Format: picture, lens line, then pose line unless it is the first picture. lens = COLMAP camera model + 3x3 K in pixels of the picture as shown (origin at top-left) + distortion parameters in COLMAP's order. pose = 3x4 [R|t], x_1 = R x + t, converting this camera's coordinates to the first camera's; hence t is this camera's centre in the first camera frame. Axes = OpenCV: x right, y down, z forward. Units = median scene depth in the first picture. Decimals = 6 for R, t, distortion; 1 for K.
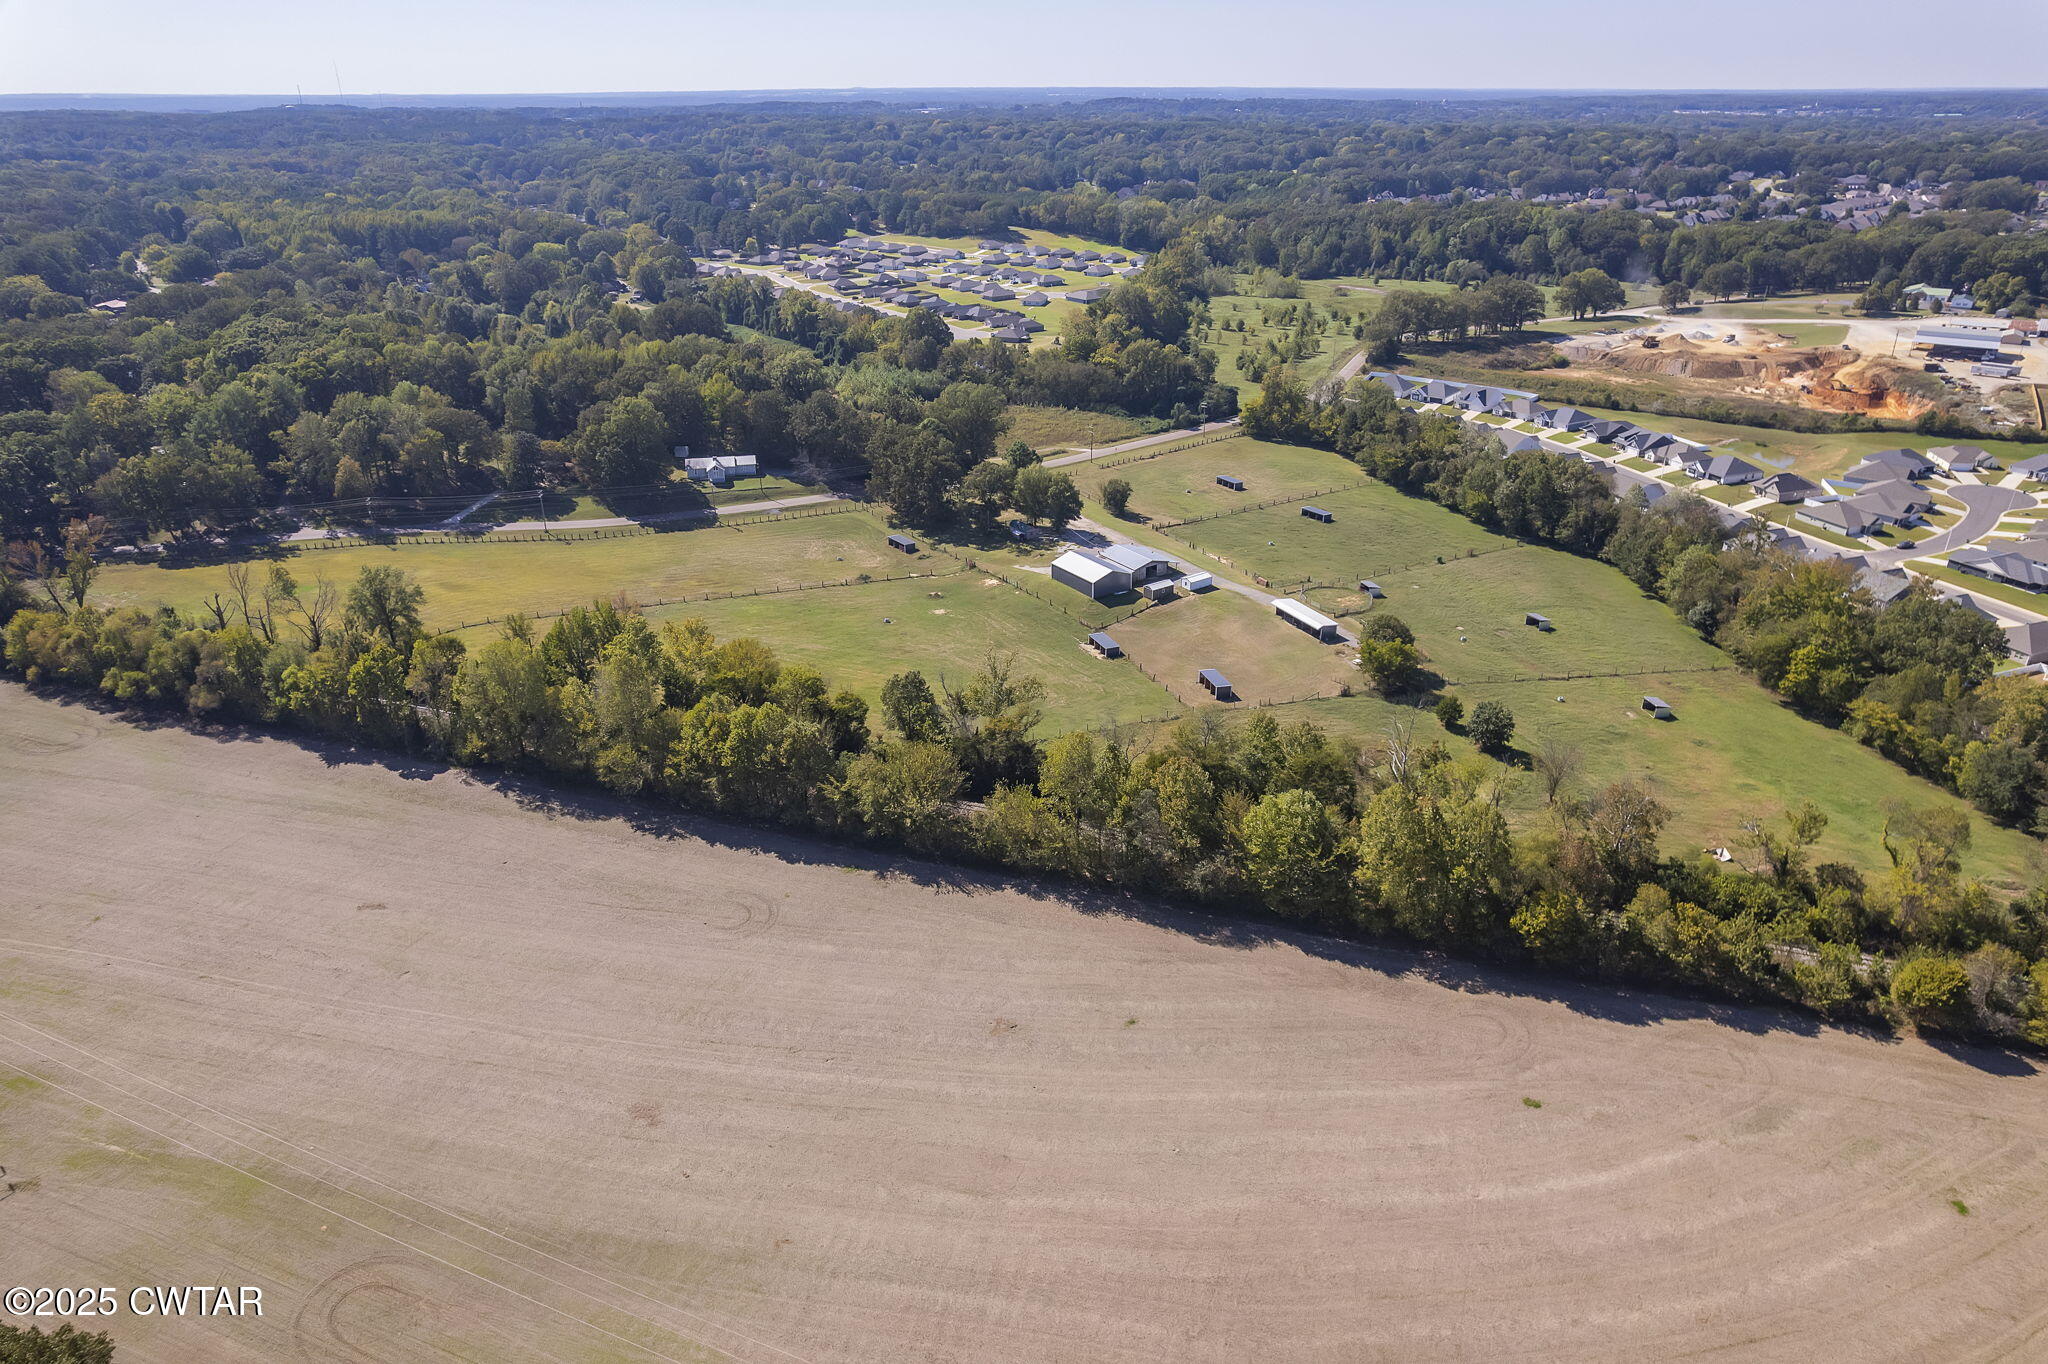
lens RADIAL K [[1311.1, 0, 1026.9], [0, 1311.1, 683.7], [0, 0, 1]] dist [-0.077050, 0.068606]
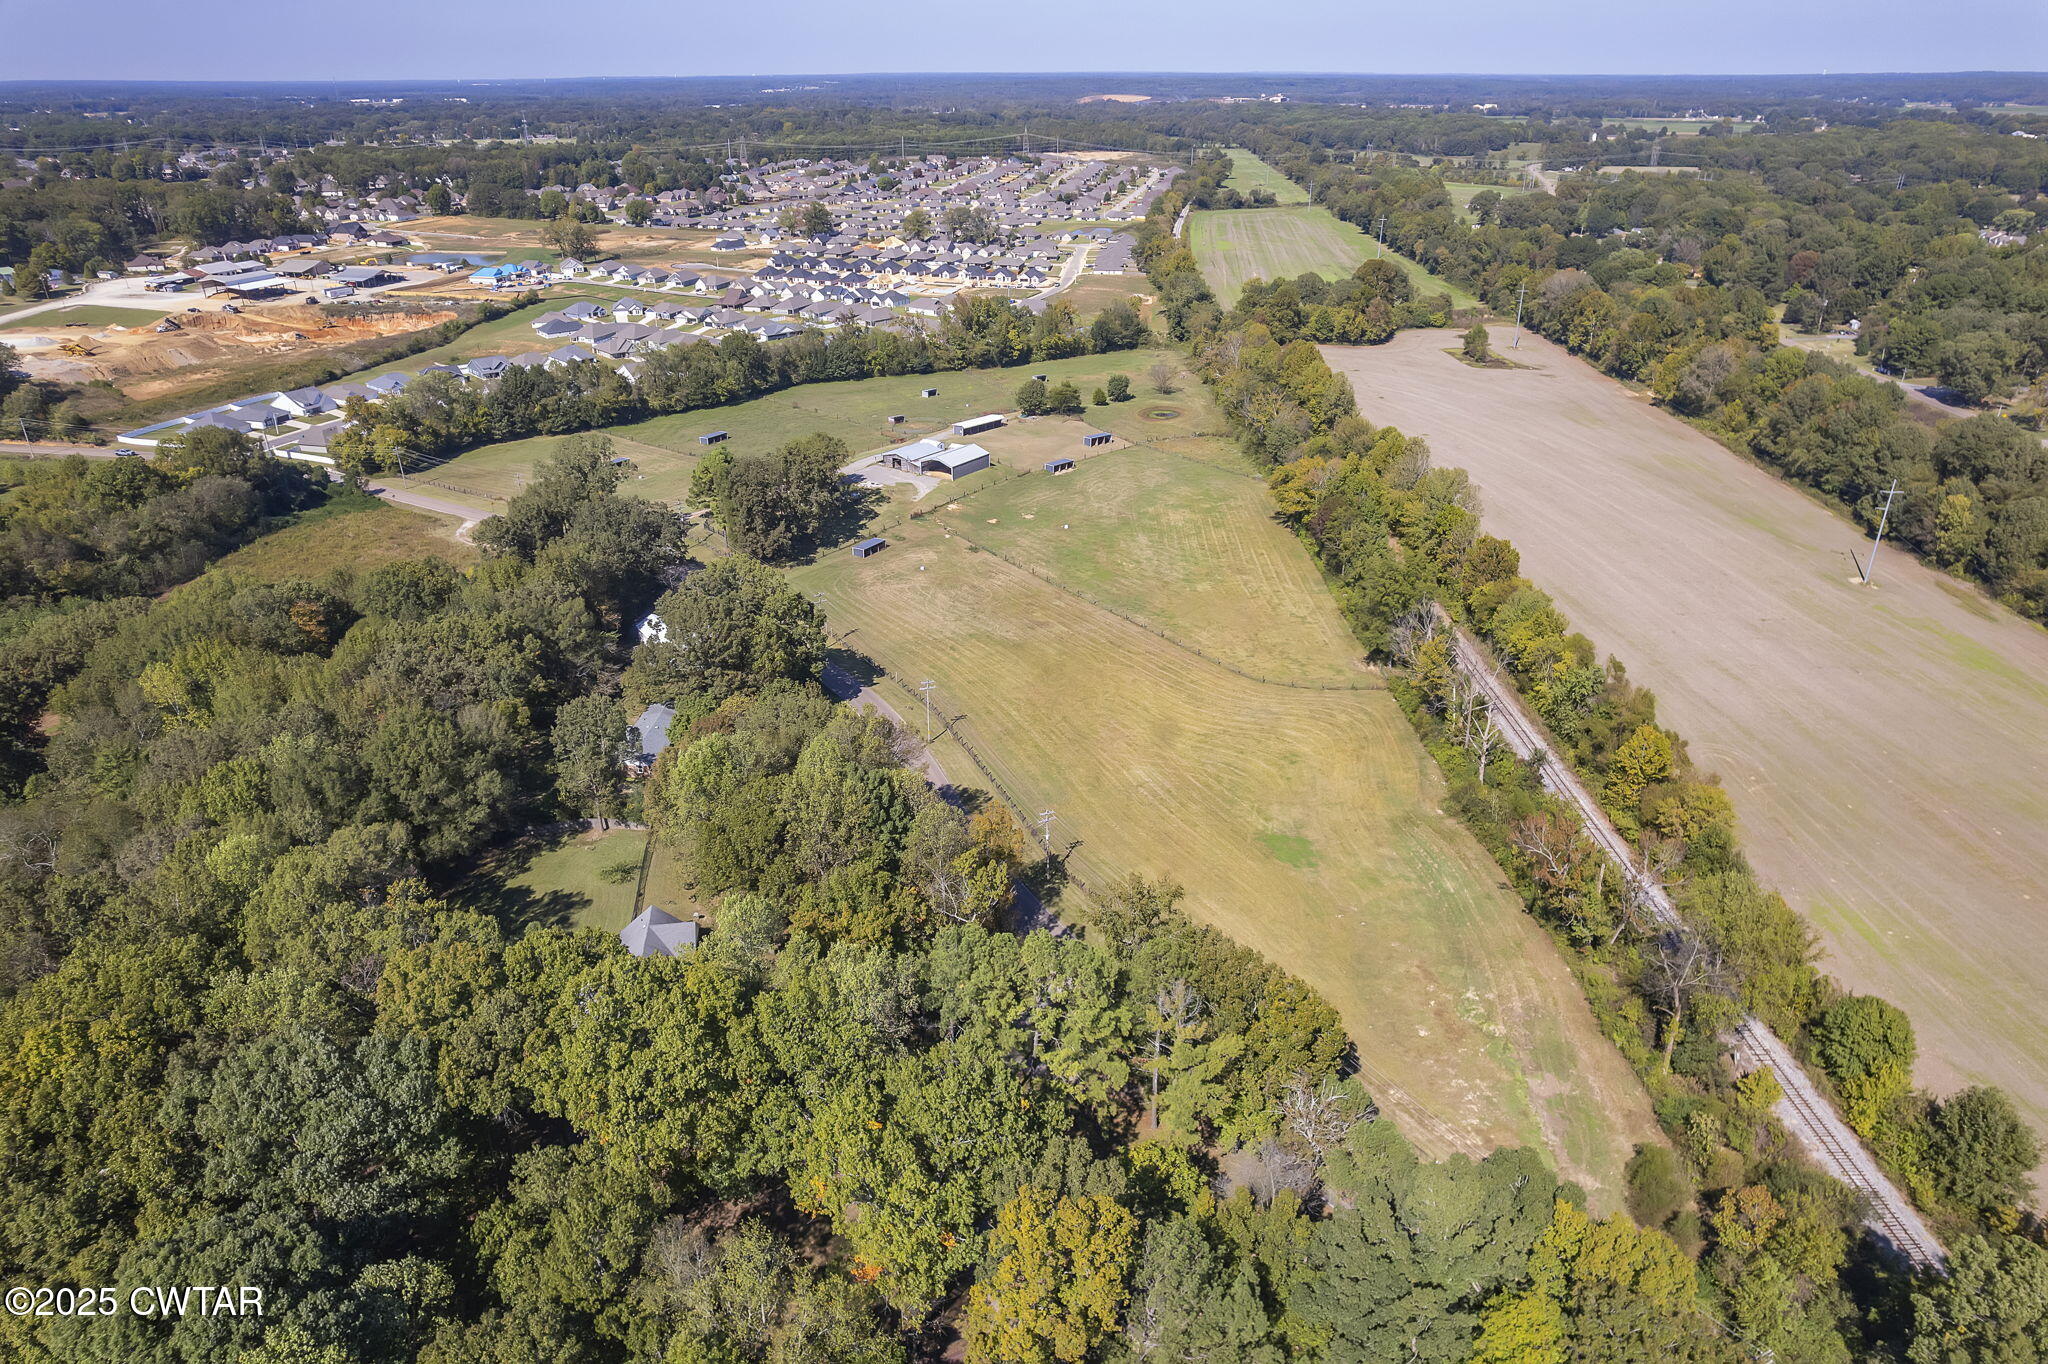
lens RADIAL K [[1311.1, 0, 1027.8], [0, 1311.1, 682.5], [0, 0, 1]] dist [-0.077050, 0.068606]
pose [[-0.339730, -0.398378, 0.851985, -0.917473], [0.401475, 0.757761, 0.514409, -0.446249], [-0.850530, 0.516811, -0.097495, 1.014034]]
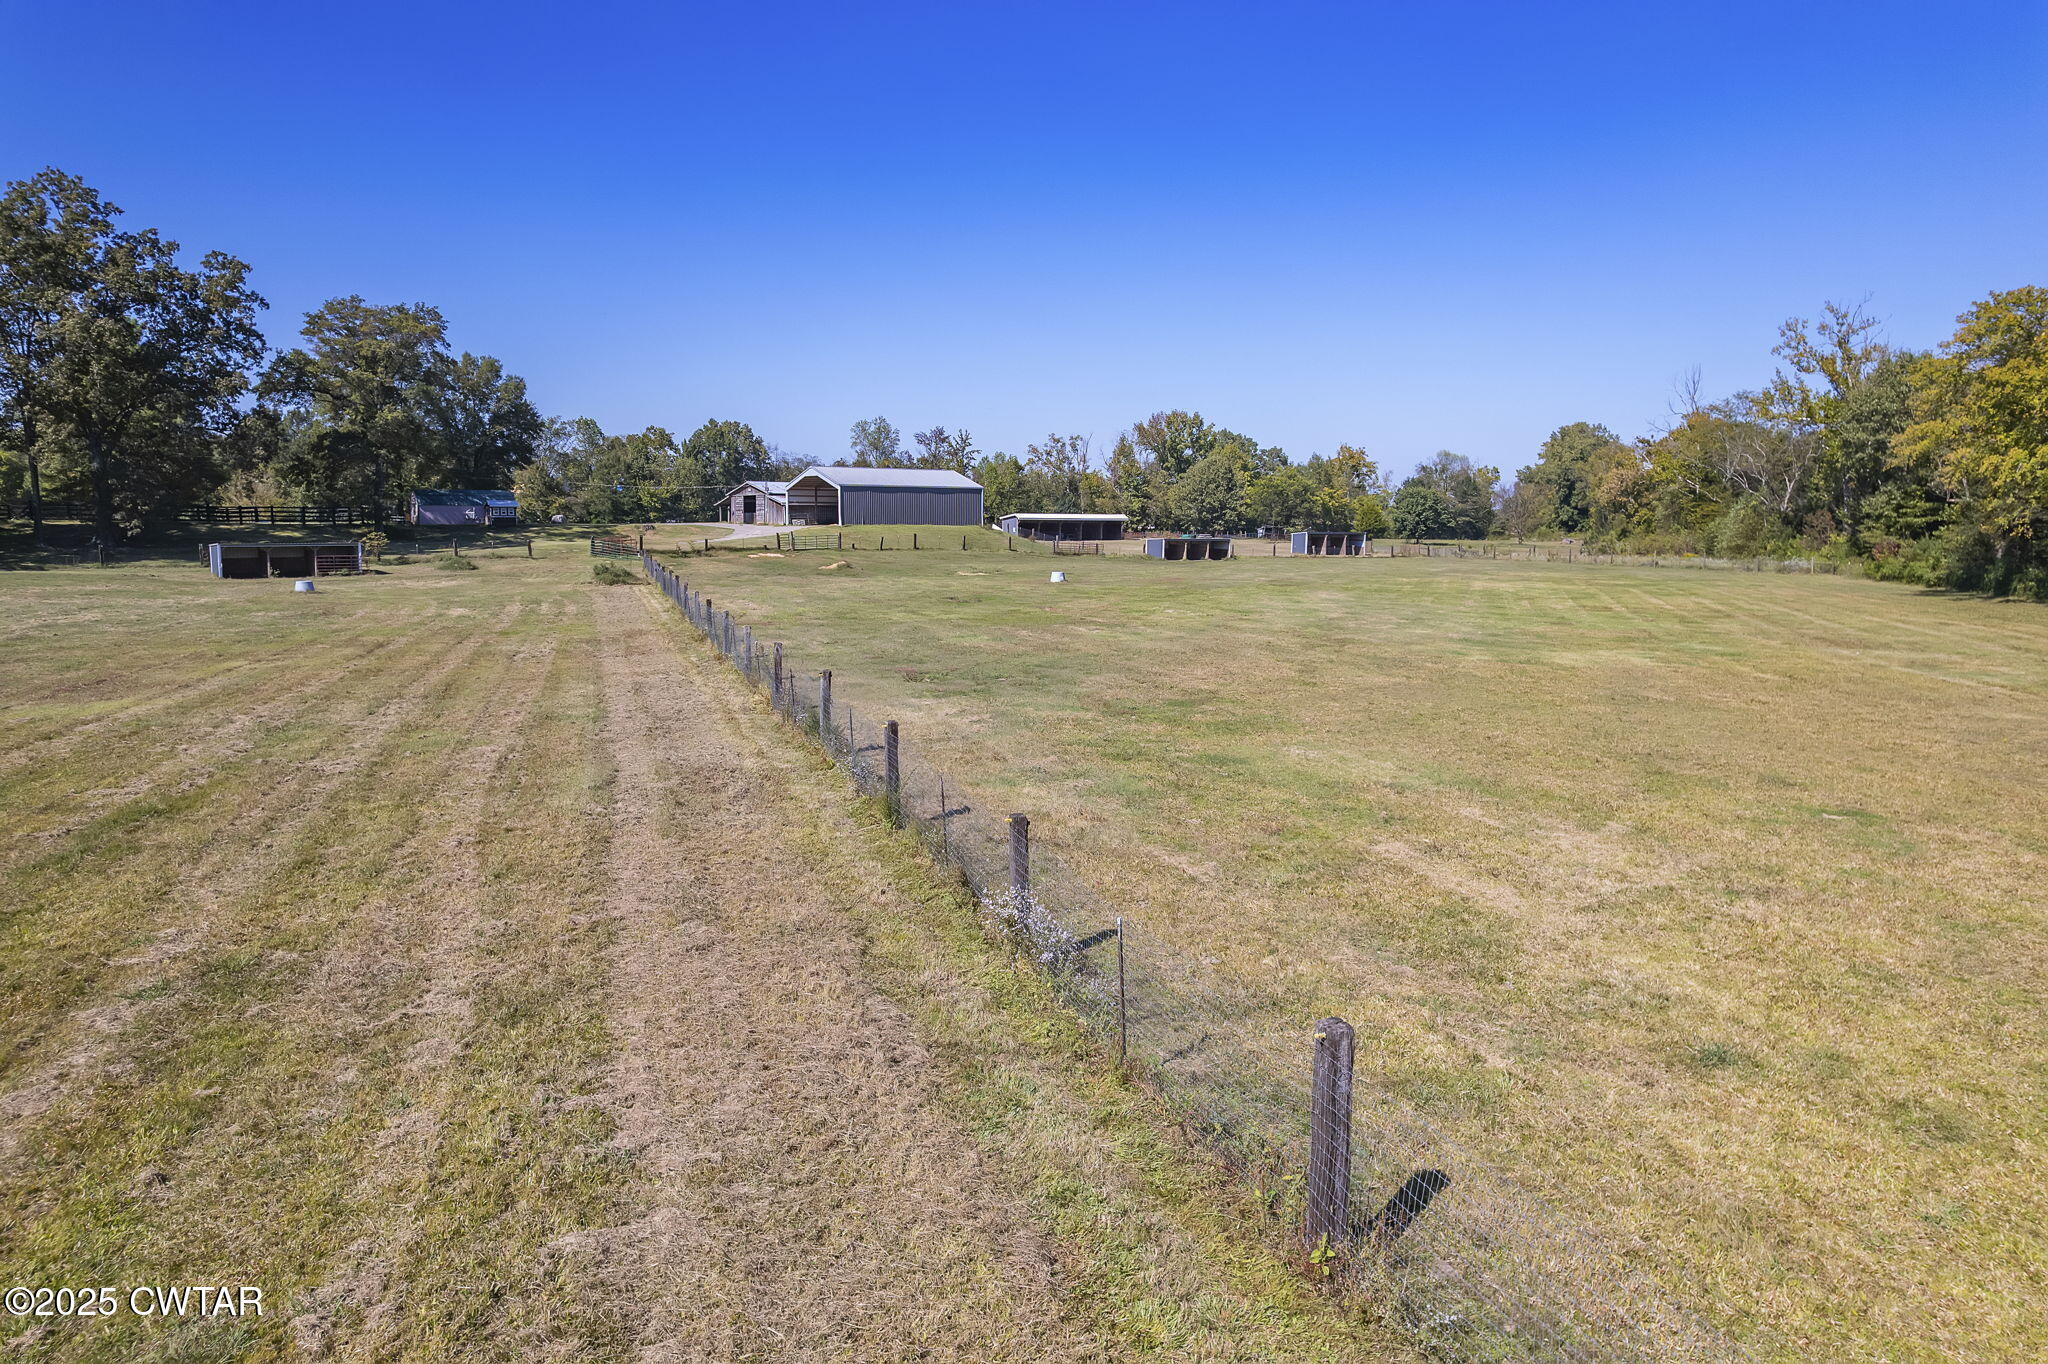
lens RADIAL K [[1311.1, 0, 1024.1], [0, 1311.1, 673.9], [0, 0, 1]] dist [-0.077050, 0.068606]
pose [[-0.039798, -0.110934, 0.993031, -0.338995], [0.414816, 0.902297, 0.117422, -0.055951], [-0.909034, 0.416598, 0.010108, 0.853392]]
